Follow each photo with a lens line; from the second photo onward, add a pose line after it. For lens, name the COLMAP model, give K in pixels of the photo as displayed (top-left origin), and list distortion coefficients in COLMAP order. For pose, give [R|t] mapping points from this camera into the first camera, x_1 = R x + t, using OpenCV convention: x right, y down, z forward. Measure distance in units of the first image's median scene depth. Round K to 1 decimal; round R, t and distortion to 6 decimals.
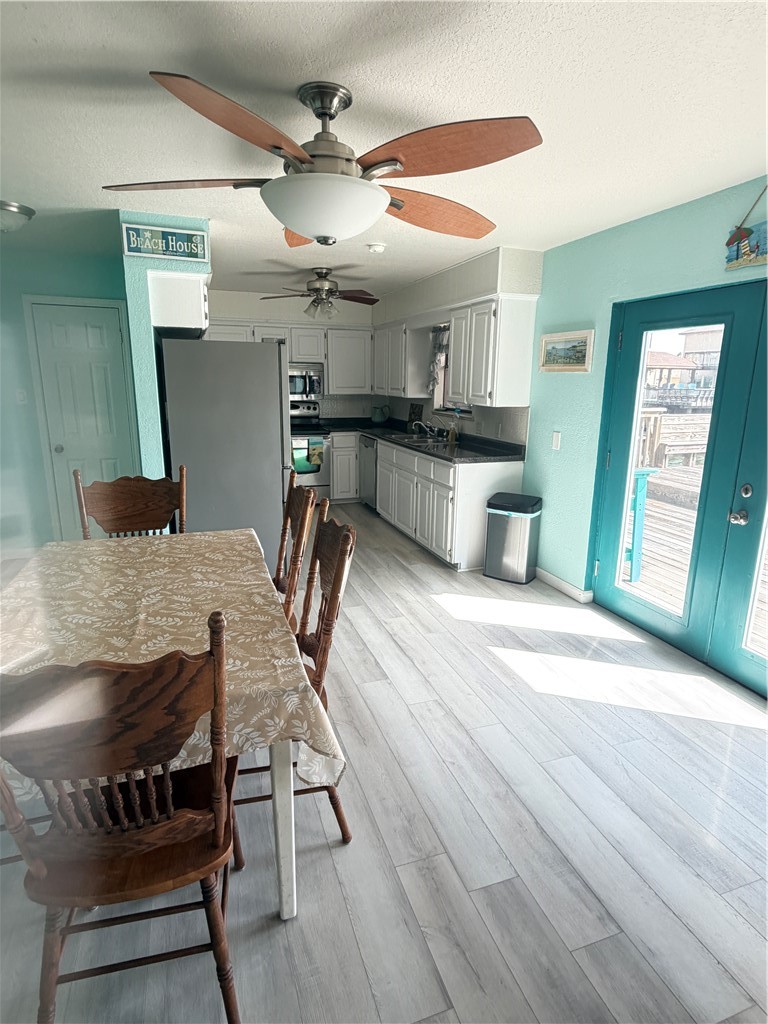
lens RADIAL K [[548.5, 0, 378.7], [0, 548.5, 512.1], [0, 0, 1]] dist [0.003944, 0.004996]
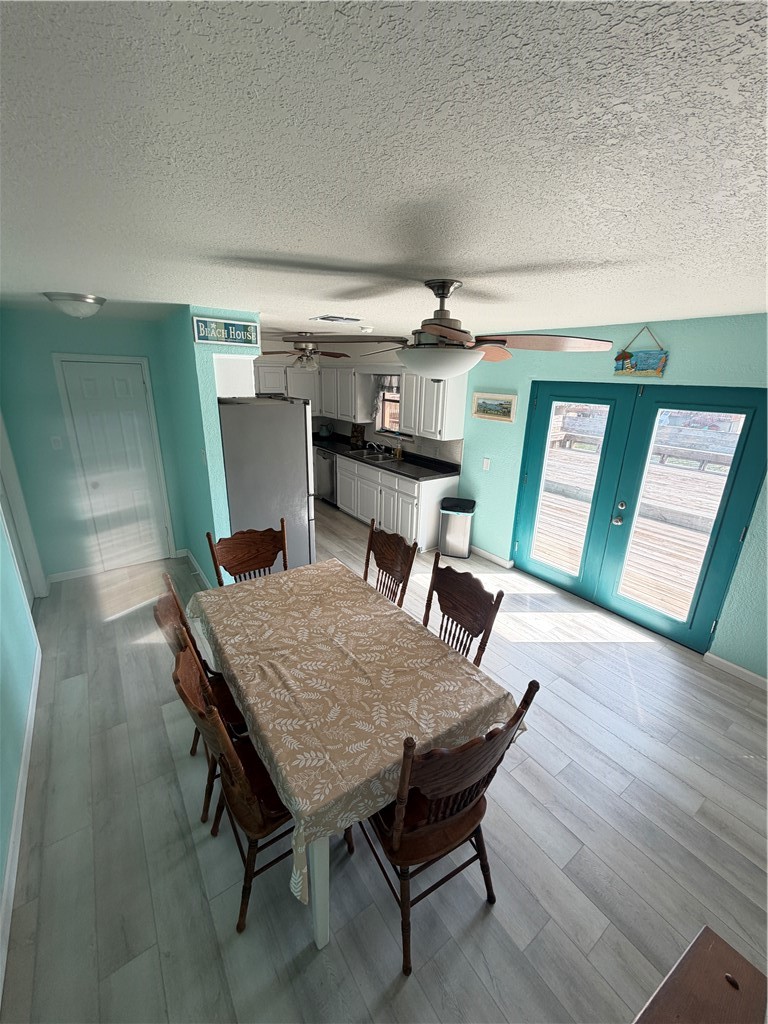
lens RADIAL K [[407.8, 0, 381.8], [0, 407.8, 510.5], [0, 0, 1]] dist [-0.000748, 0.000573]
pose [[0.960427, -0.078727, 0.267173, -0.313397], [0.055887, 0.994184, 0.092055, -0.145616], [-0.272867, -0.073480, 0.959242, -0.011556]]
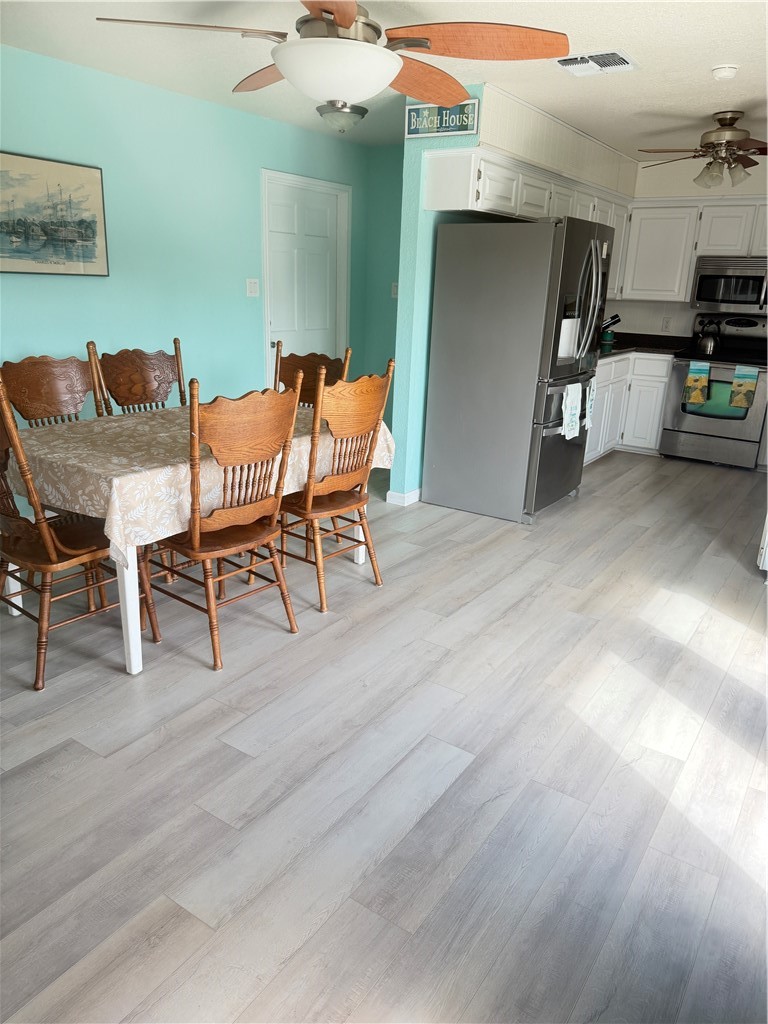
lens RADIAL K [[704.5, 0, 373.9], [0, 704.5, 509.4], [0, 0, 1]] dist [0.071365, -0.072021]
pose [[0.603799, 0.255686, -0.755017, 0.617672], [-0.216629, 0.964148, 0.153266, -0.003149], [0.767136, 0.071017, 0.637541, 0.162964]]
